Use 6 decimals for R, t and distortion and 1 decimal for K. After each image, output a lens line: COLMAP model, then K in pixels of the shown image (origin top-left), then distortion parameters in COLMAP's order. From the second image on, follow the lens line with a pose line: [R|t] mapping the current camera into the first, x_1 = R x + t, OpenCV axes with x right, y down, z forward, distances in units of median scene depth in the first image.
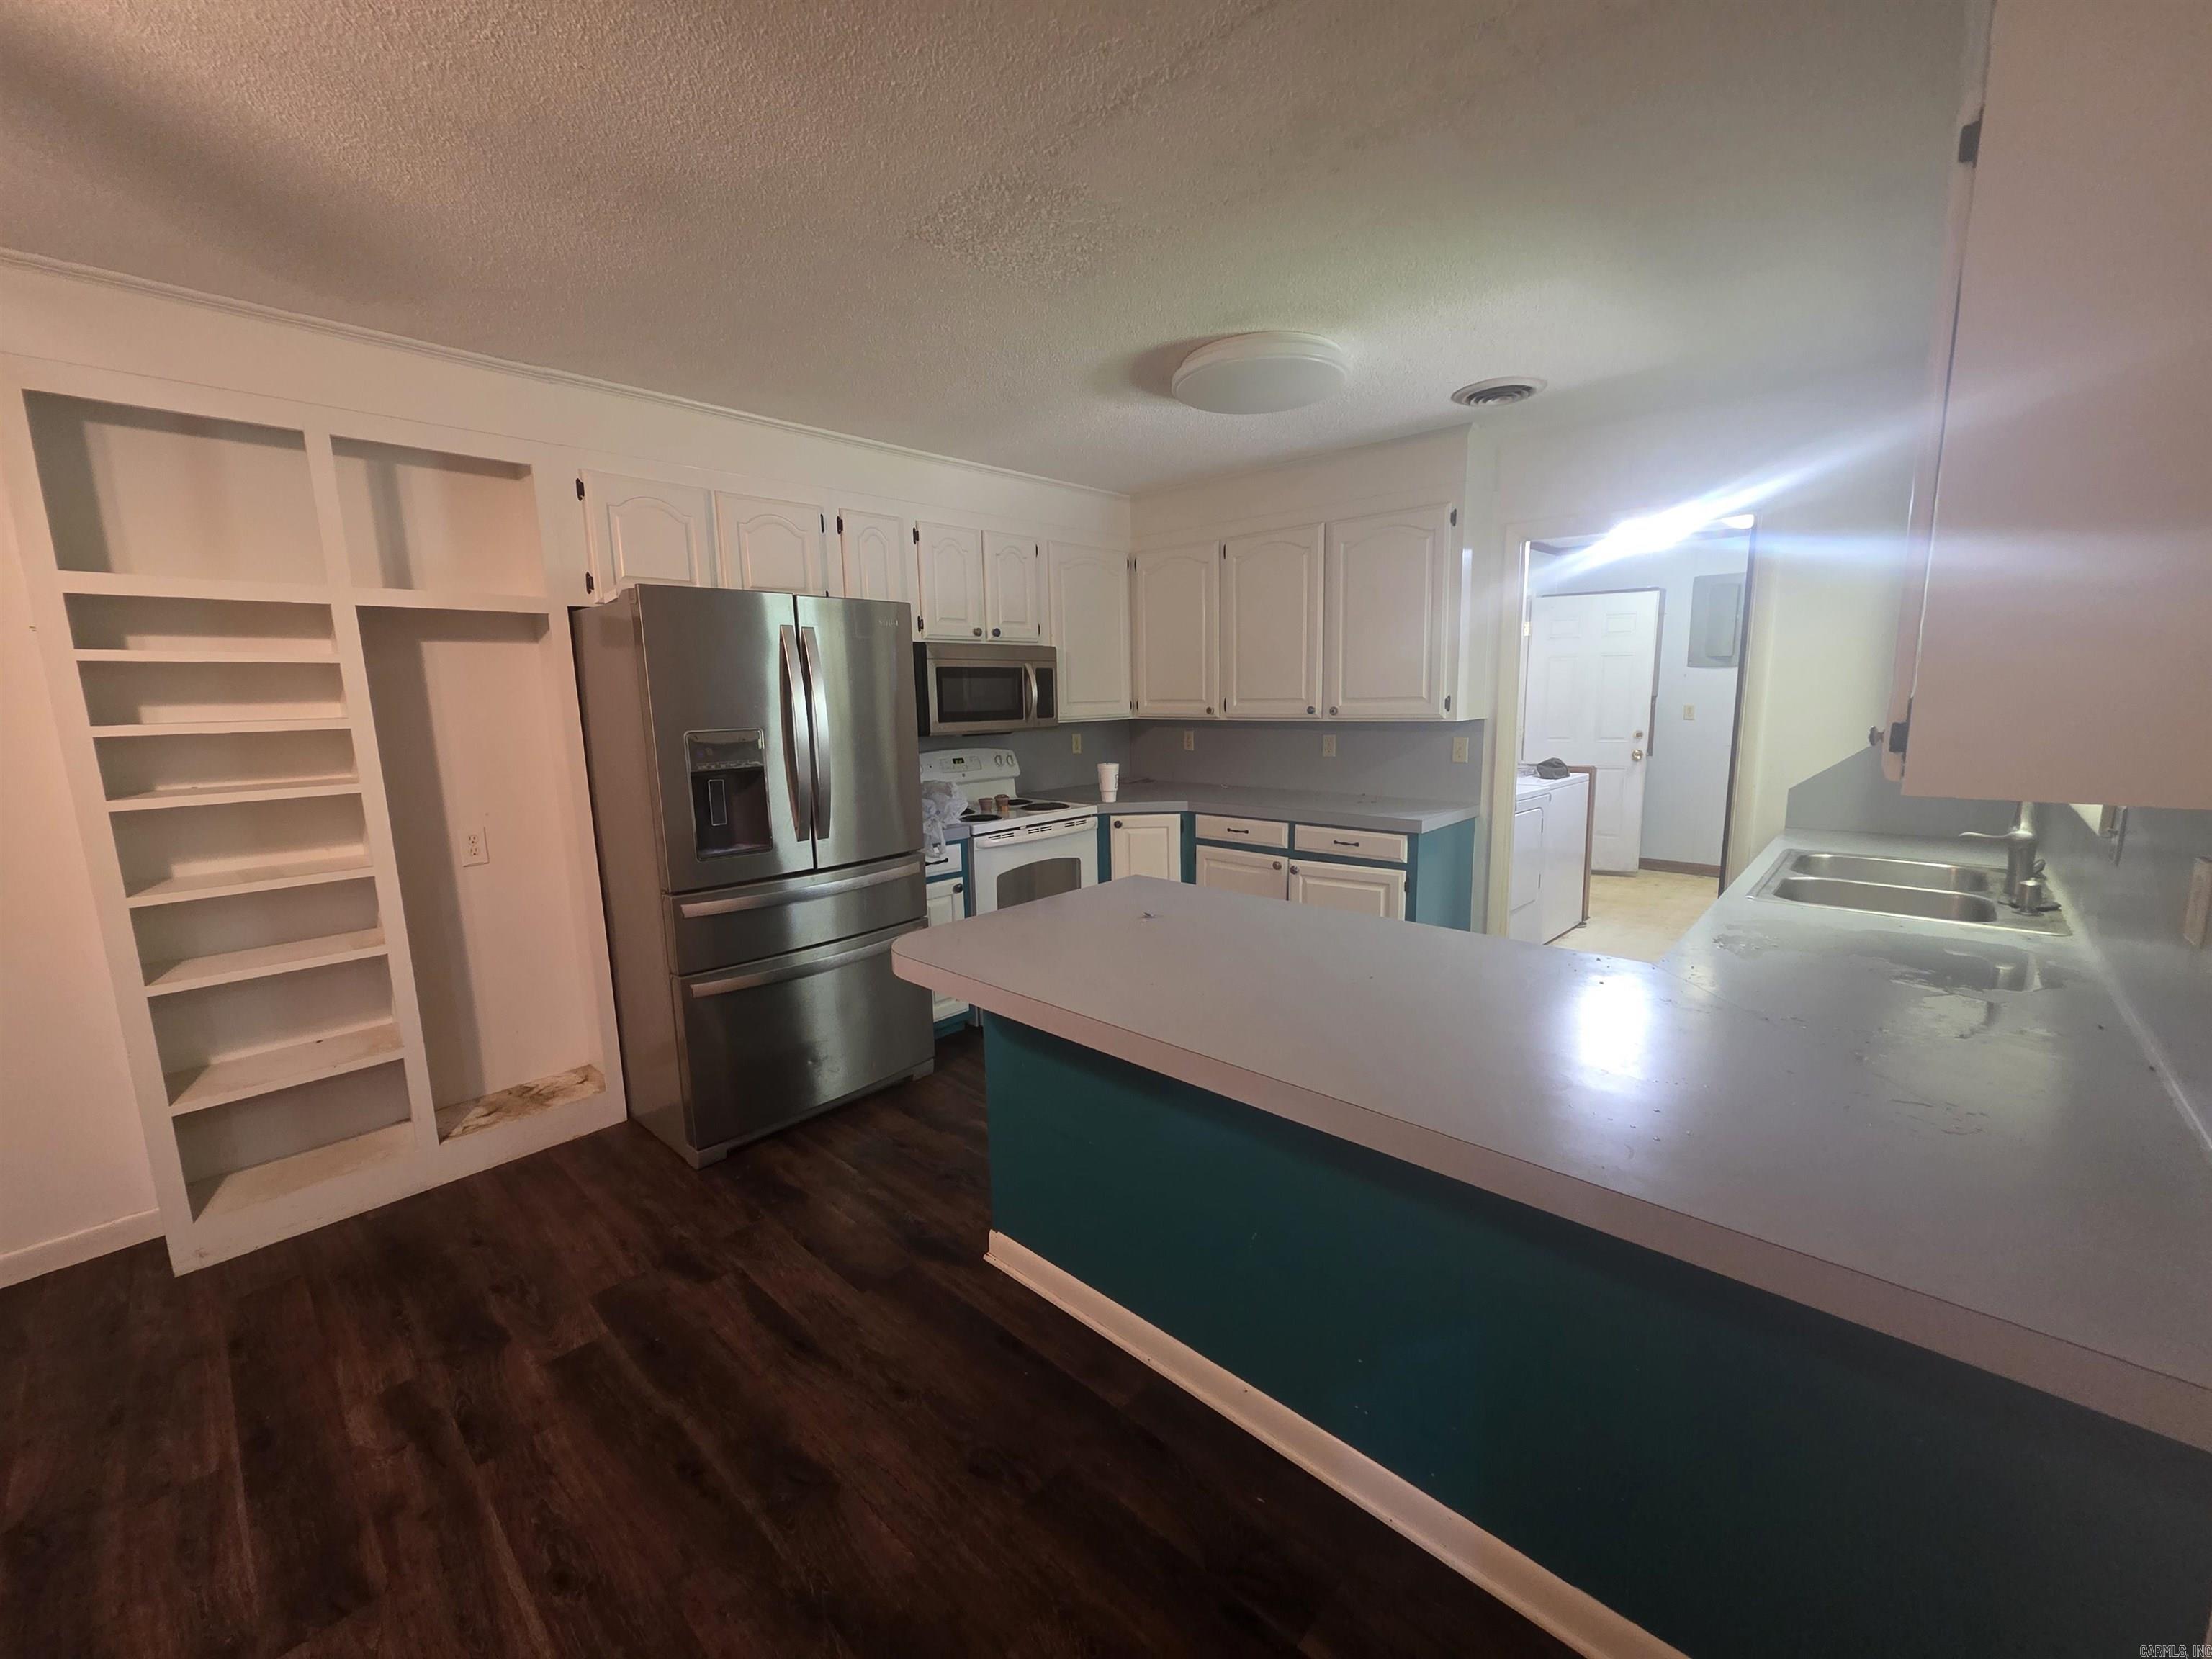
lens RADIAL K [[872.0, 0, 1106.0], [0, 872.0, 829.5], [0, 0, 1]] dist [0.000966, 0.000194]
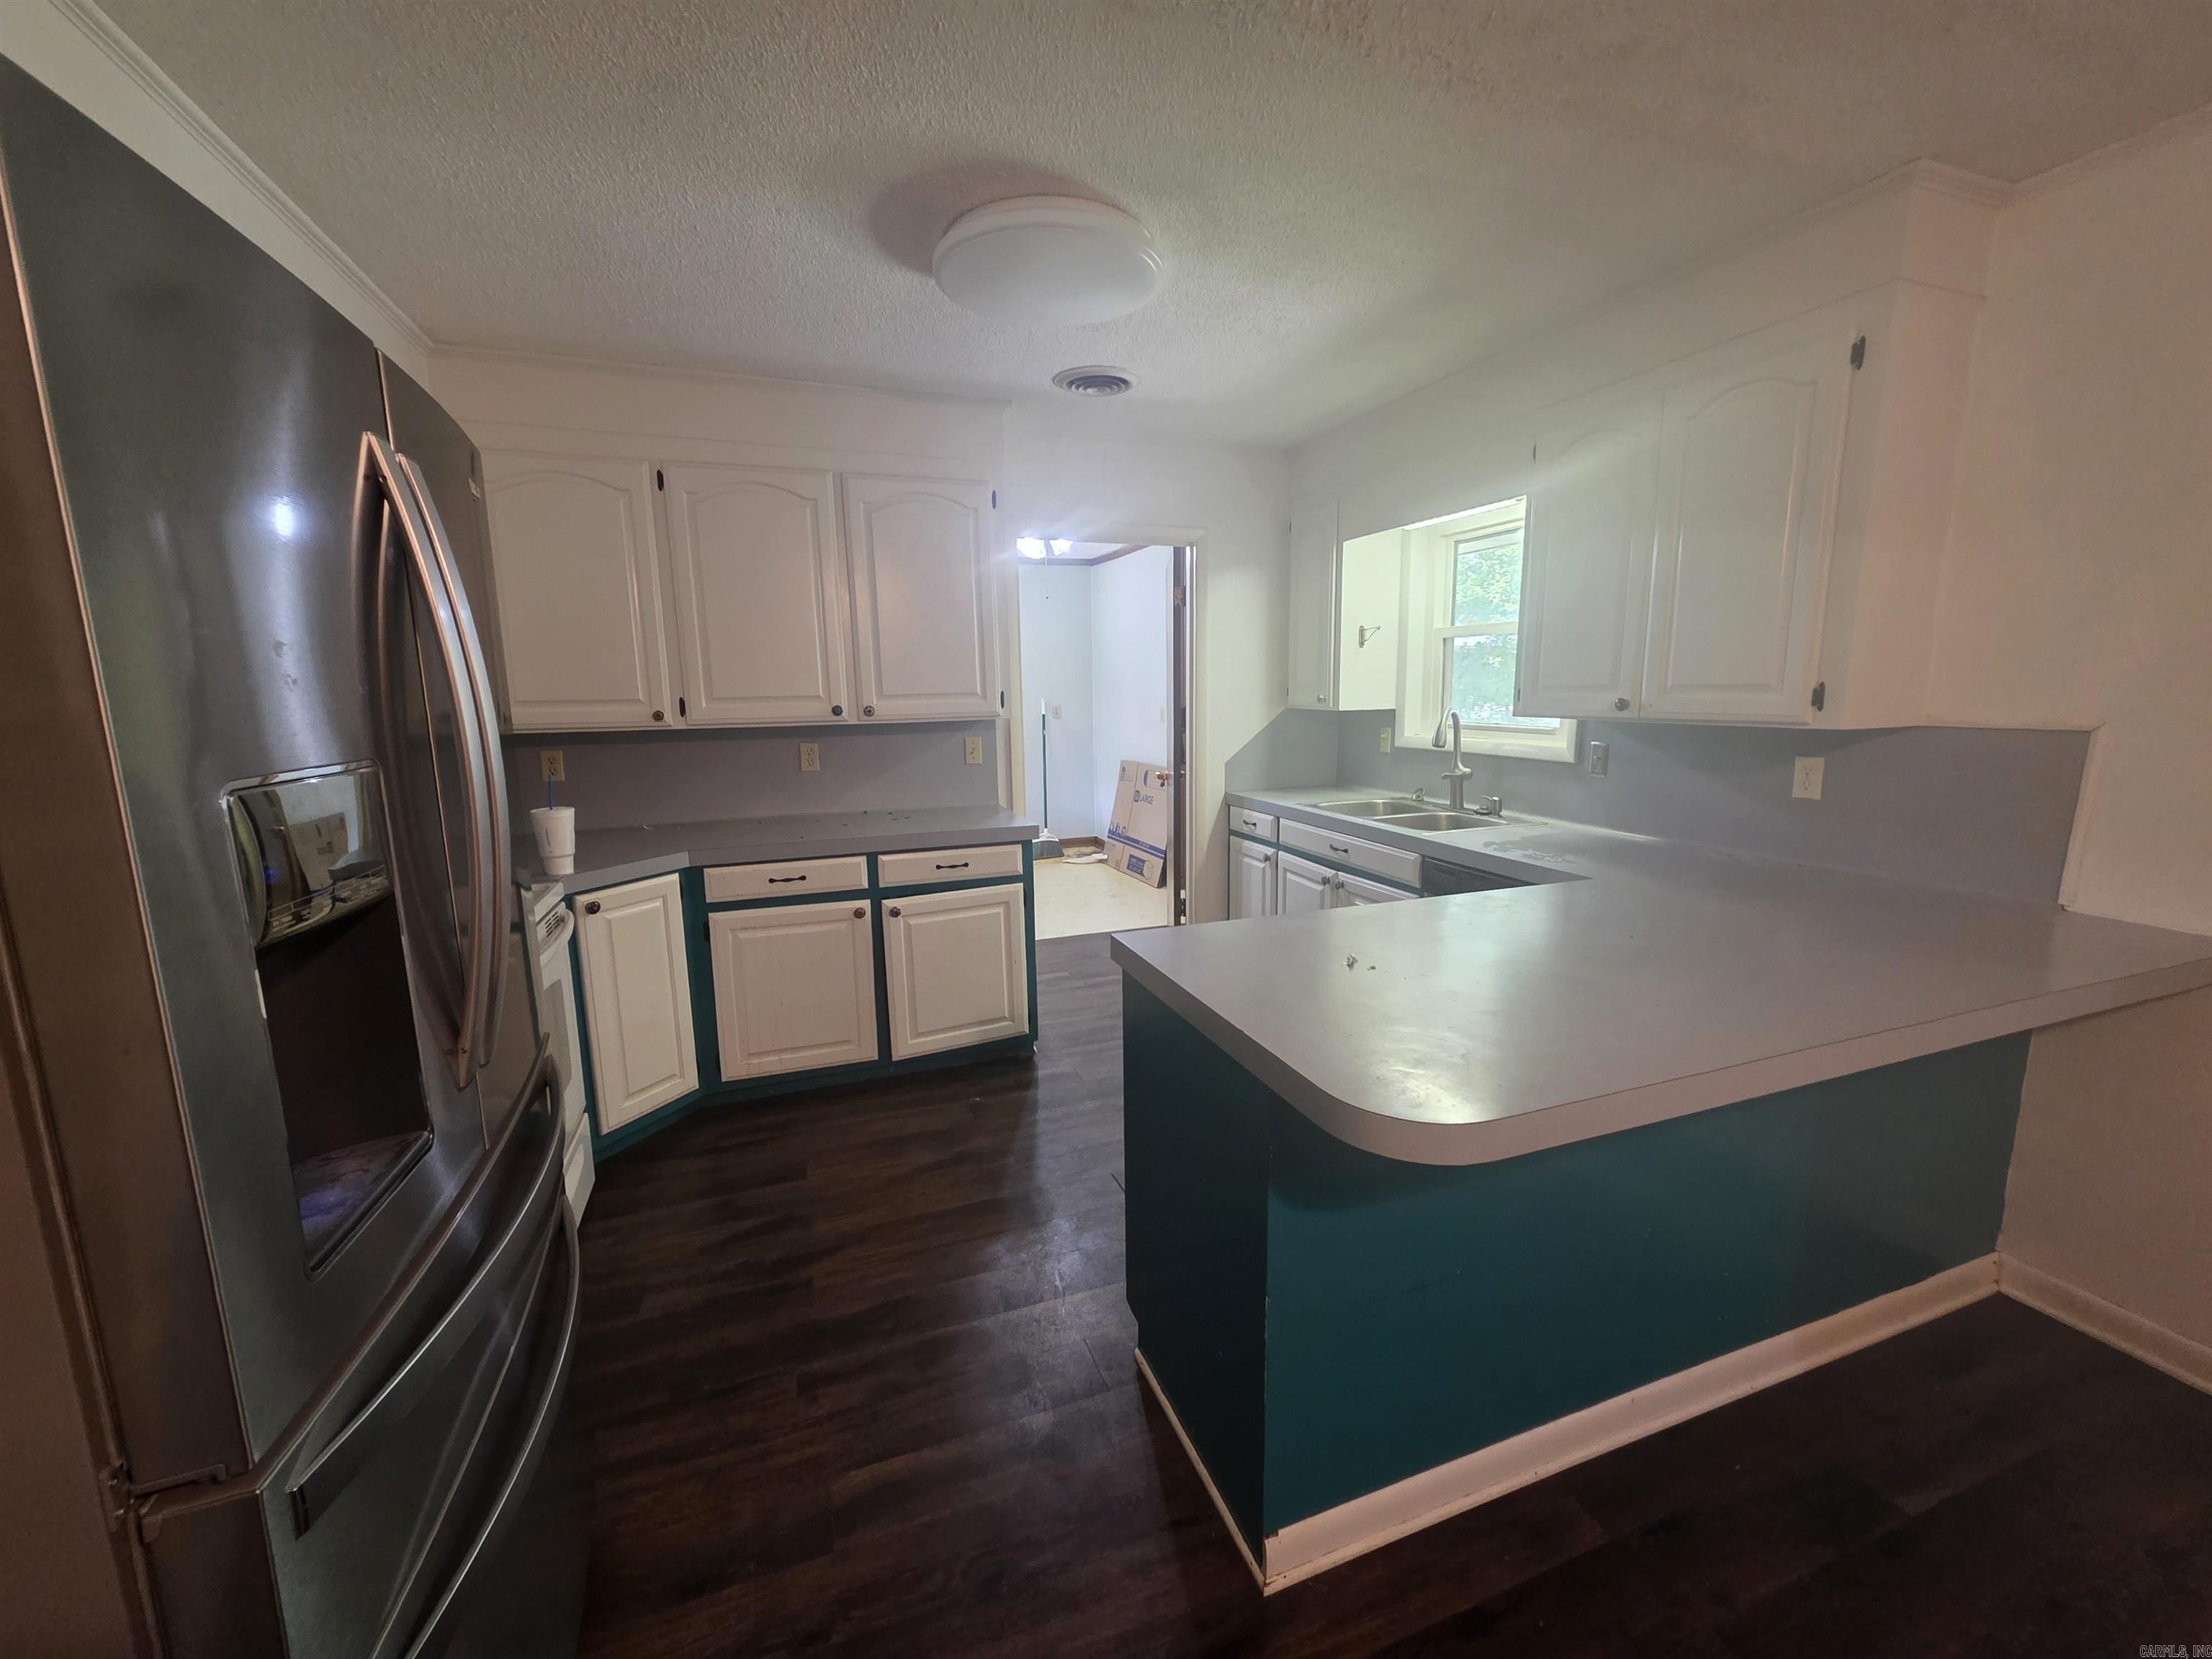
lens RADIAL K [[891.1, 0, 1106.0], [0, 891.1, 829.5], [0, 0, 1]] dist [0.001959, 0.000276]
pose [[0.453645, -0.130858, 0.881523, -0.421271], [0.147185, 0.986578, 0.070709, -0.059137], [-0.878944, 0.097670, 0.466816, 0.476815]]
